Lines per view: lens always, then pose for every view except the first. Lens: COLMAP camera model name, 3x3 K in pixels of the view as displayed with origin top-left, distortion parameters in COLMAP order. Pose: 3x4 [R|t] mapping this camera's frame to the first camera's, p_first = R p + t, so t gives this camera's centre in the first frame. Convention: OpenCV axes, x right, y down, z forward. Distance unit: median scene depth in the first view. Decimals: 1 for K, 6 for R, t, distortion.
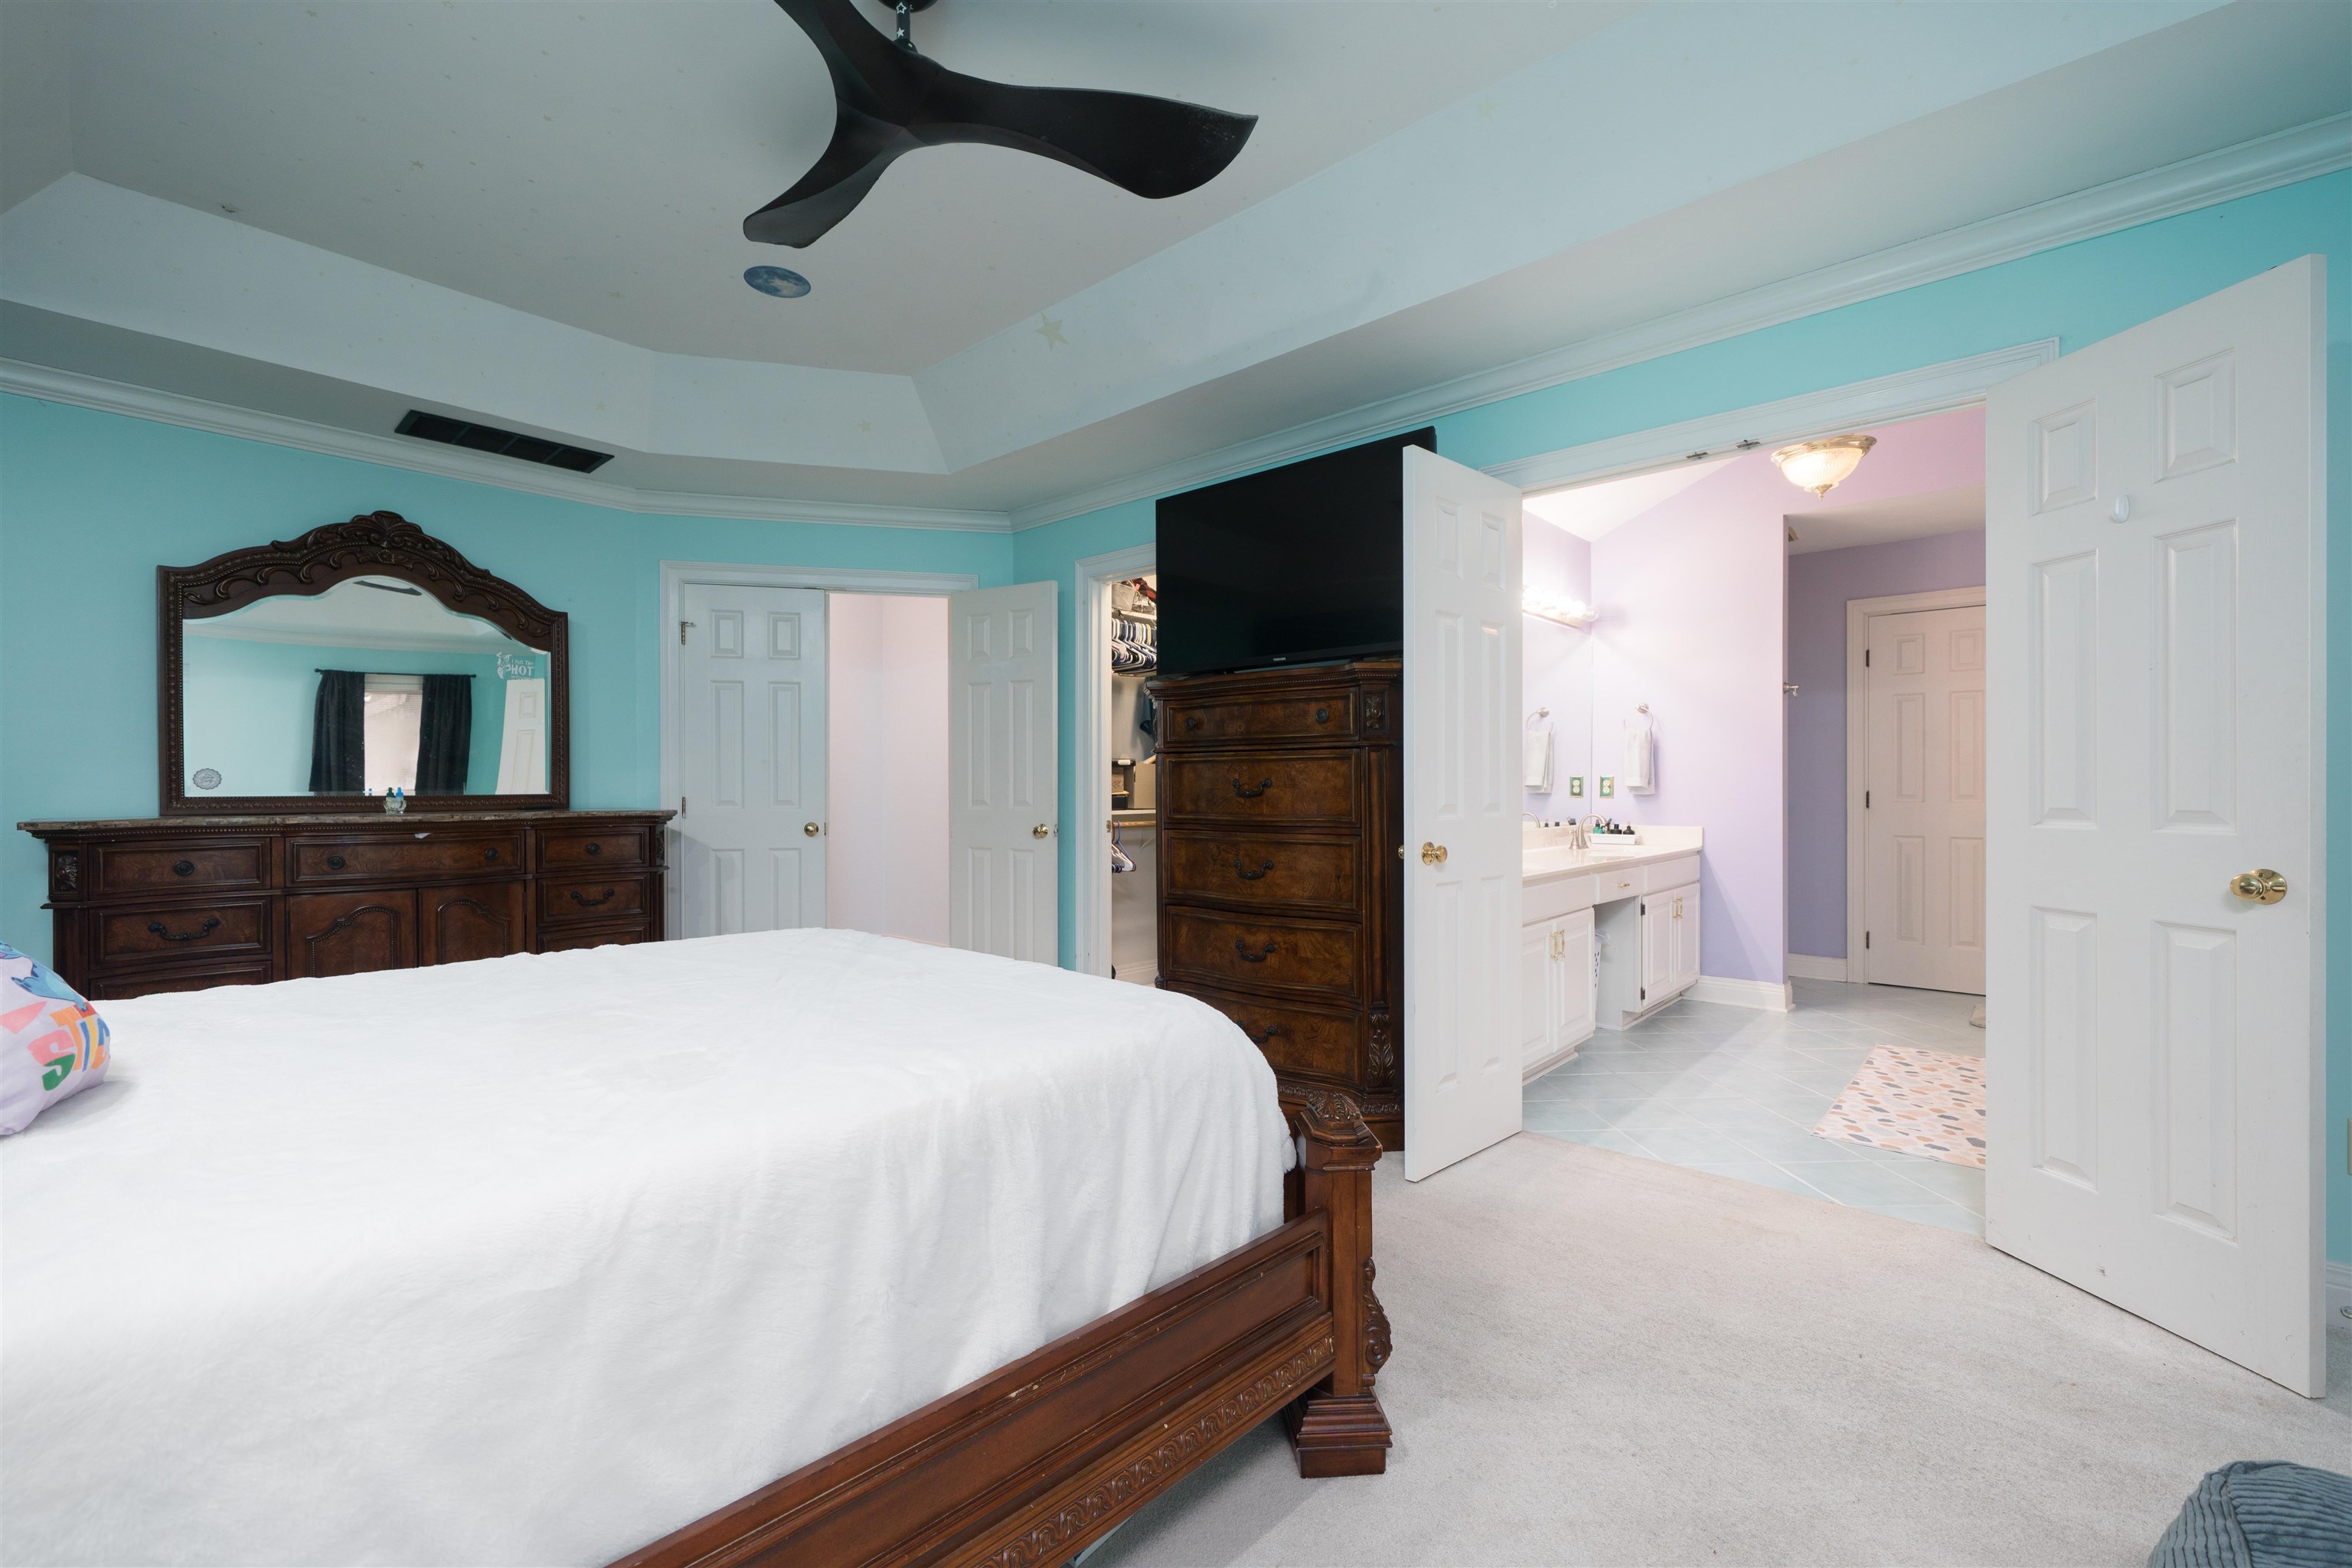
lens RADIAL K [[1004.0, 0, 1160.7], [0, 1004.0, 790.4], [0, 0, 1]] dist [-0.002846, -0.000107]
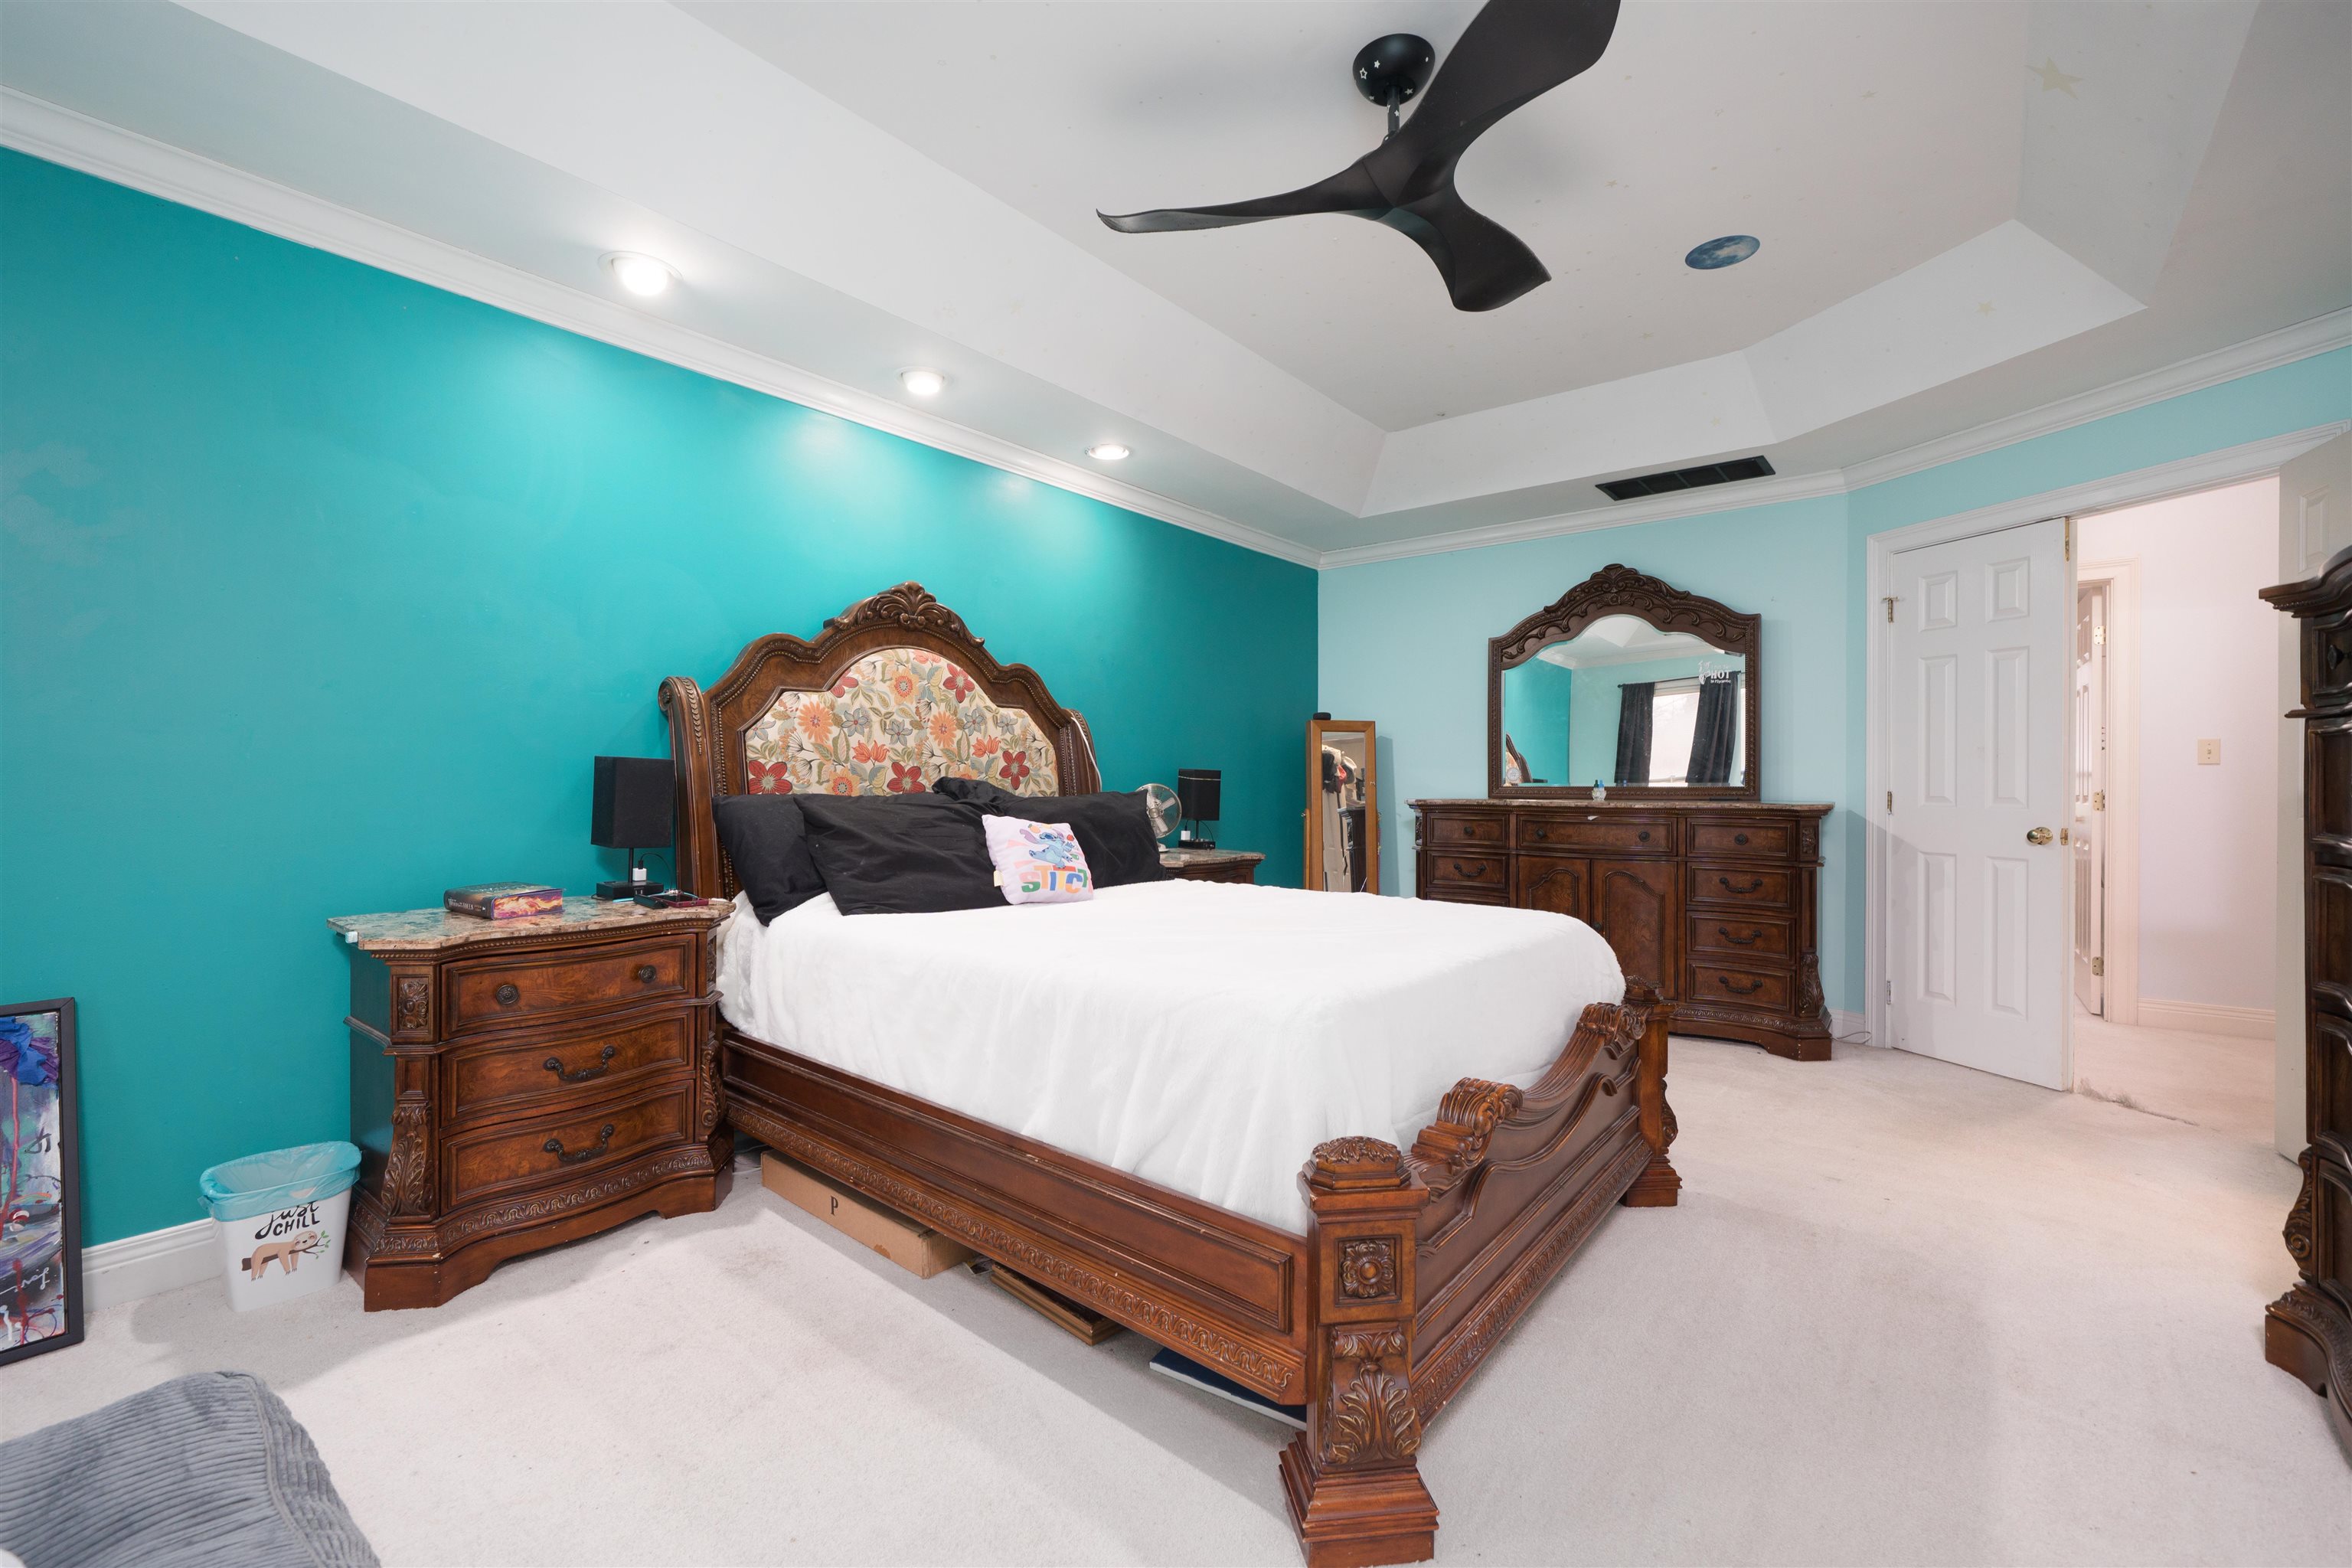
lens RADIAL K [[1004.0, 0, 1176.2], [0, 1004.0, 797.1], [0, 0, 1]] dist [-0.002846, -0.000107]
pose [[0.054278, 0.019696, -0.998332, 0.513115], [-0.003200, 0.999804, 0.019551, -0.004819], [0.998521, 0.002134, 0.054331, 0.399490]]
